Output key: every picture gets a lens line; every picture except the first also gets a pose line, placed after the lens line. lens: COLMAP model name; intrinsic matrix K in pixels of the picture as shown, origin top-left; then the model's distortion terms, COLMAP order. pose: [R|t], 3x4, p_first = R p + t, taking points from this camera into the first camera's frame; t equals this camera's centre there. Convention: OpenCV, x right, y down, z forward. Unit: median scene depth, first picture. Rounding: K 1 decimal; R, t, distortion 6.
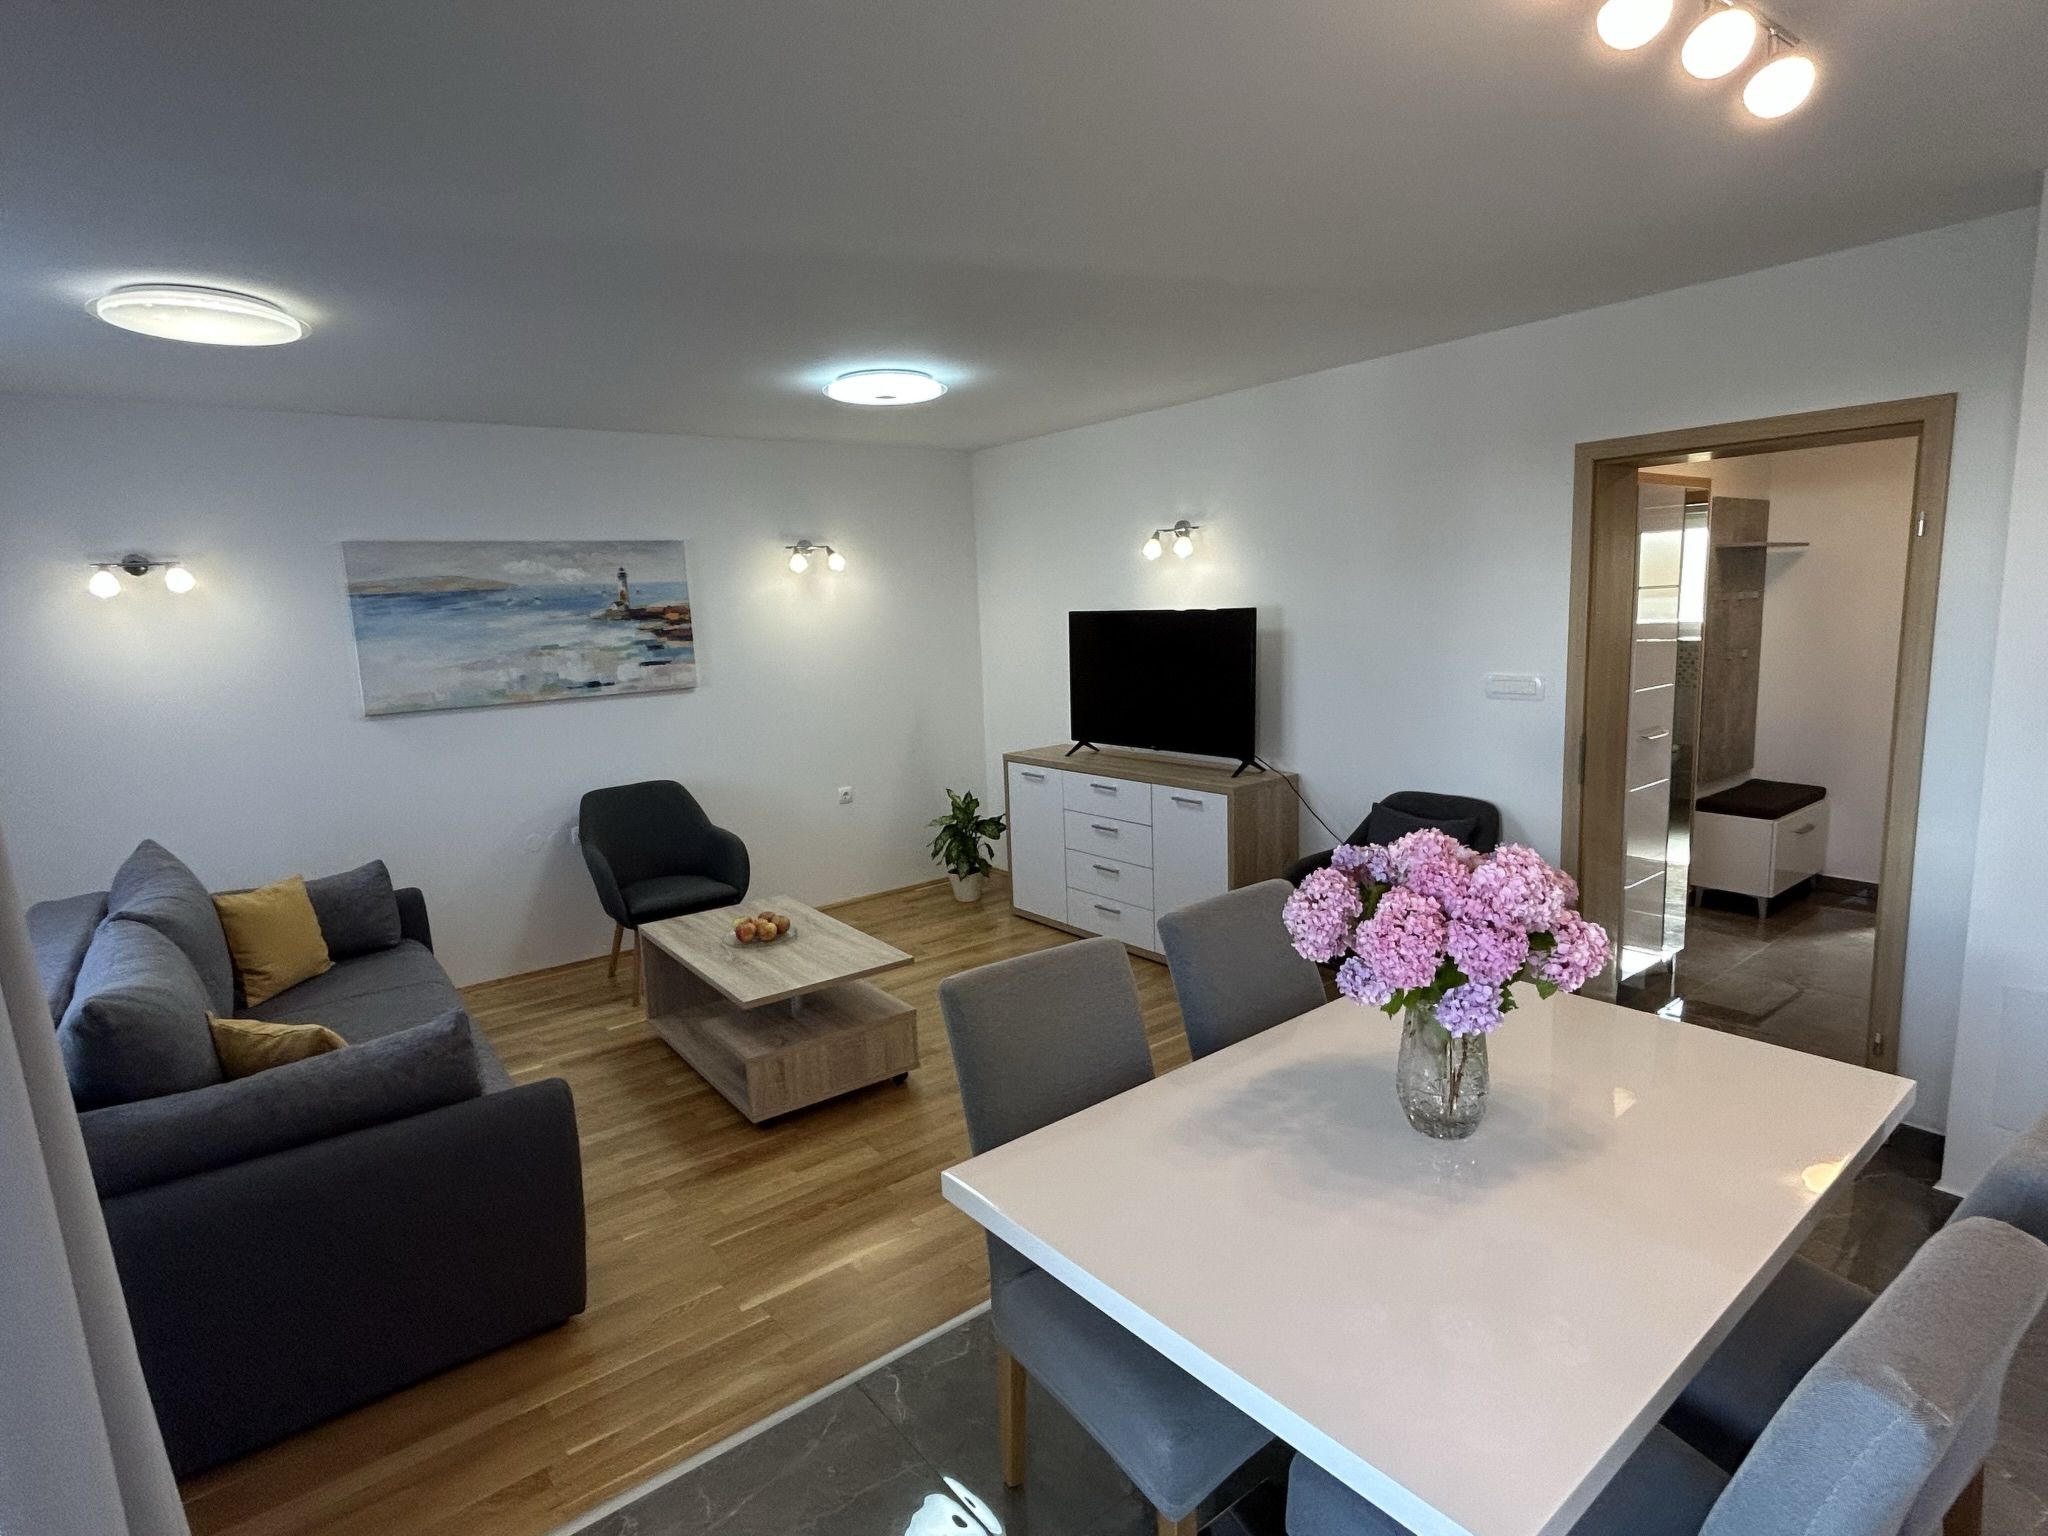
lens RADIAL K [[1043.2, 0, 1024.0], [0, 1043.2, 768.0], [0, 0, 1]] dist [-0.000662, -0.000606]
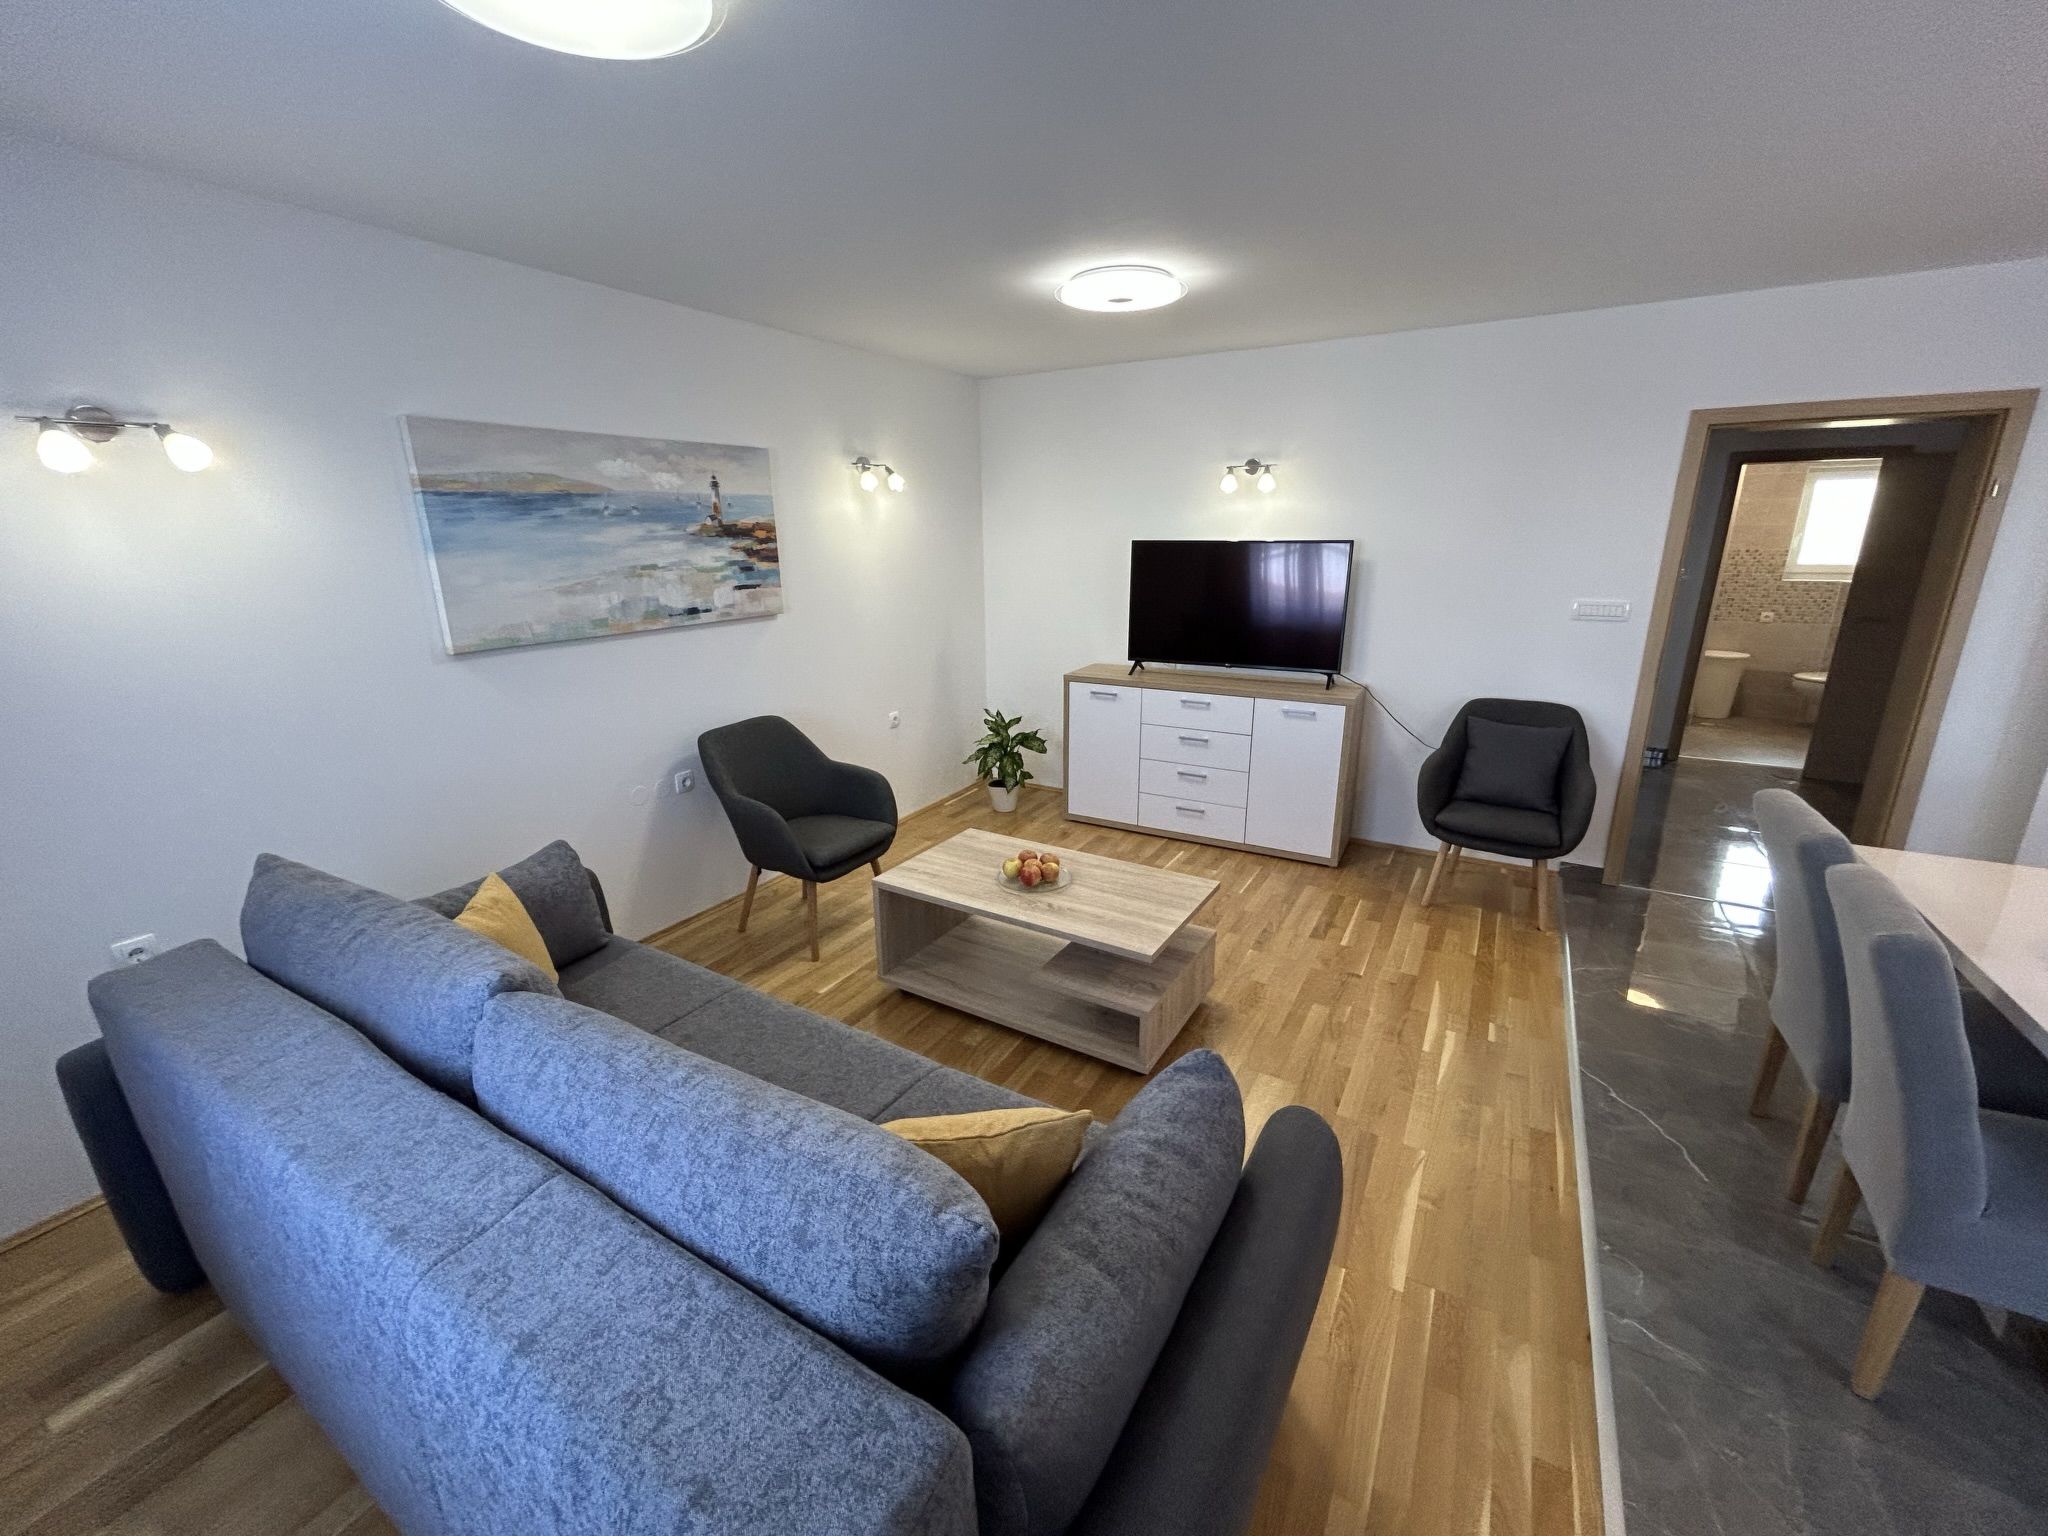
lens RADIAL K [[822.8, 0, 1024.0], [0, 822.8, 768.0], [0, 0, 1]] dist [-0.001158, 0.000128]
pose [[0.931298, -0.072691, 0.356932, -0.409066], [0.031513, 0.992290, 0.119863, -0.023272], [-0.362893, -0.100380, 0.926409, 0.243470]]
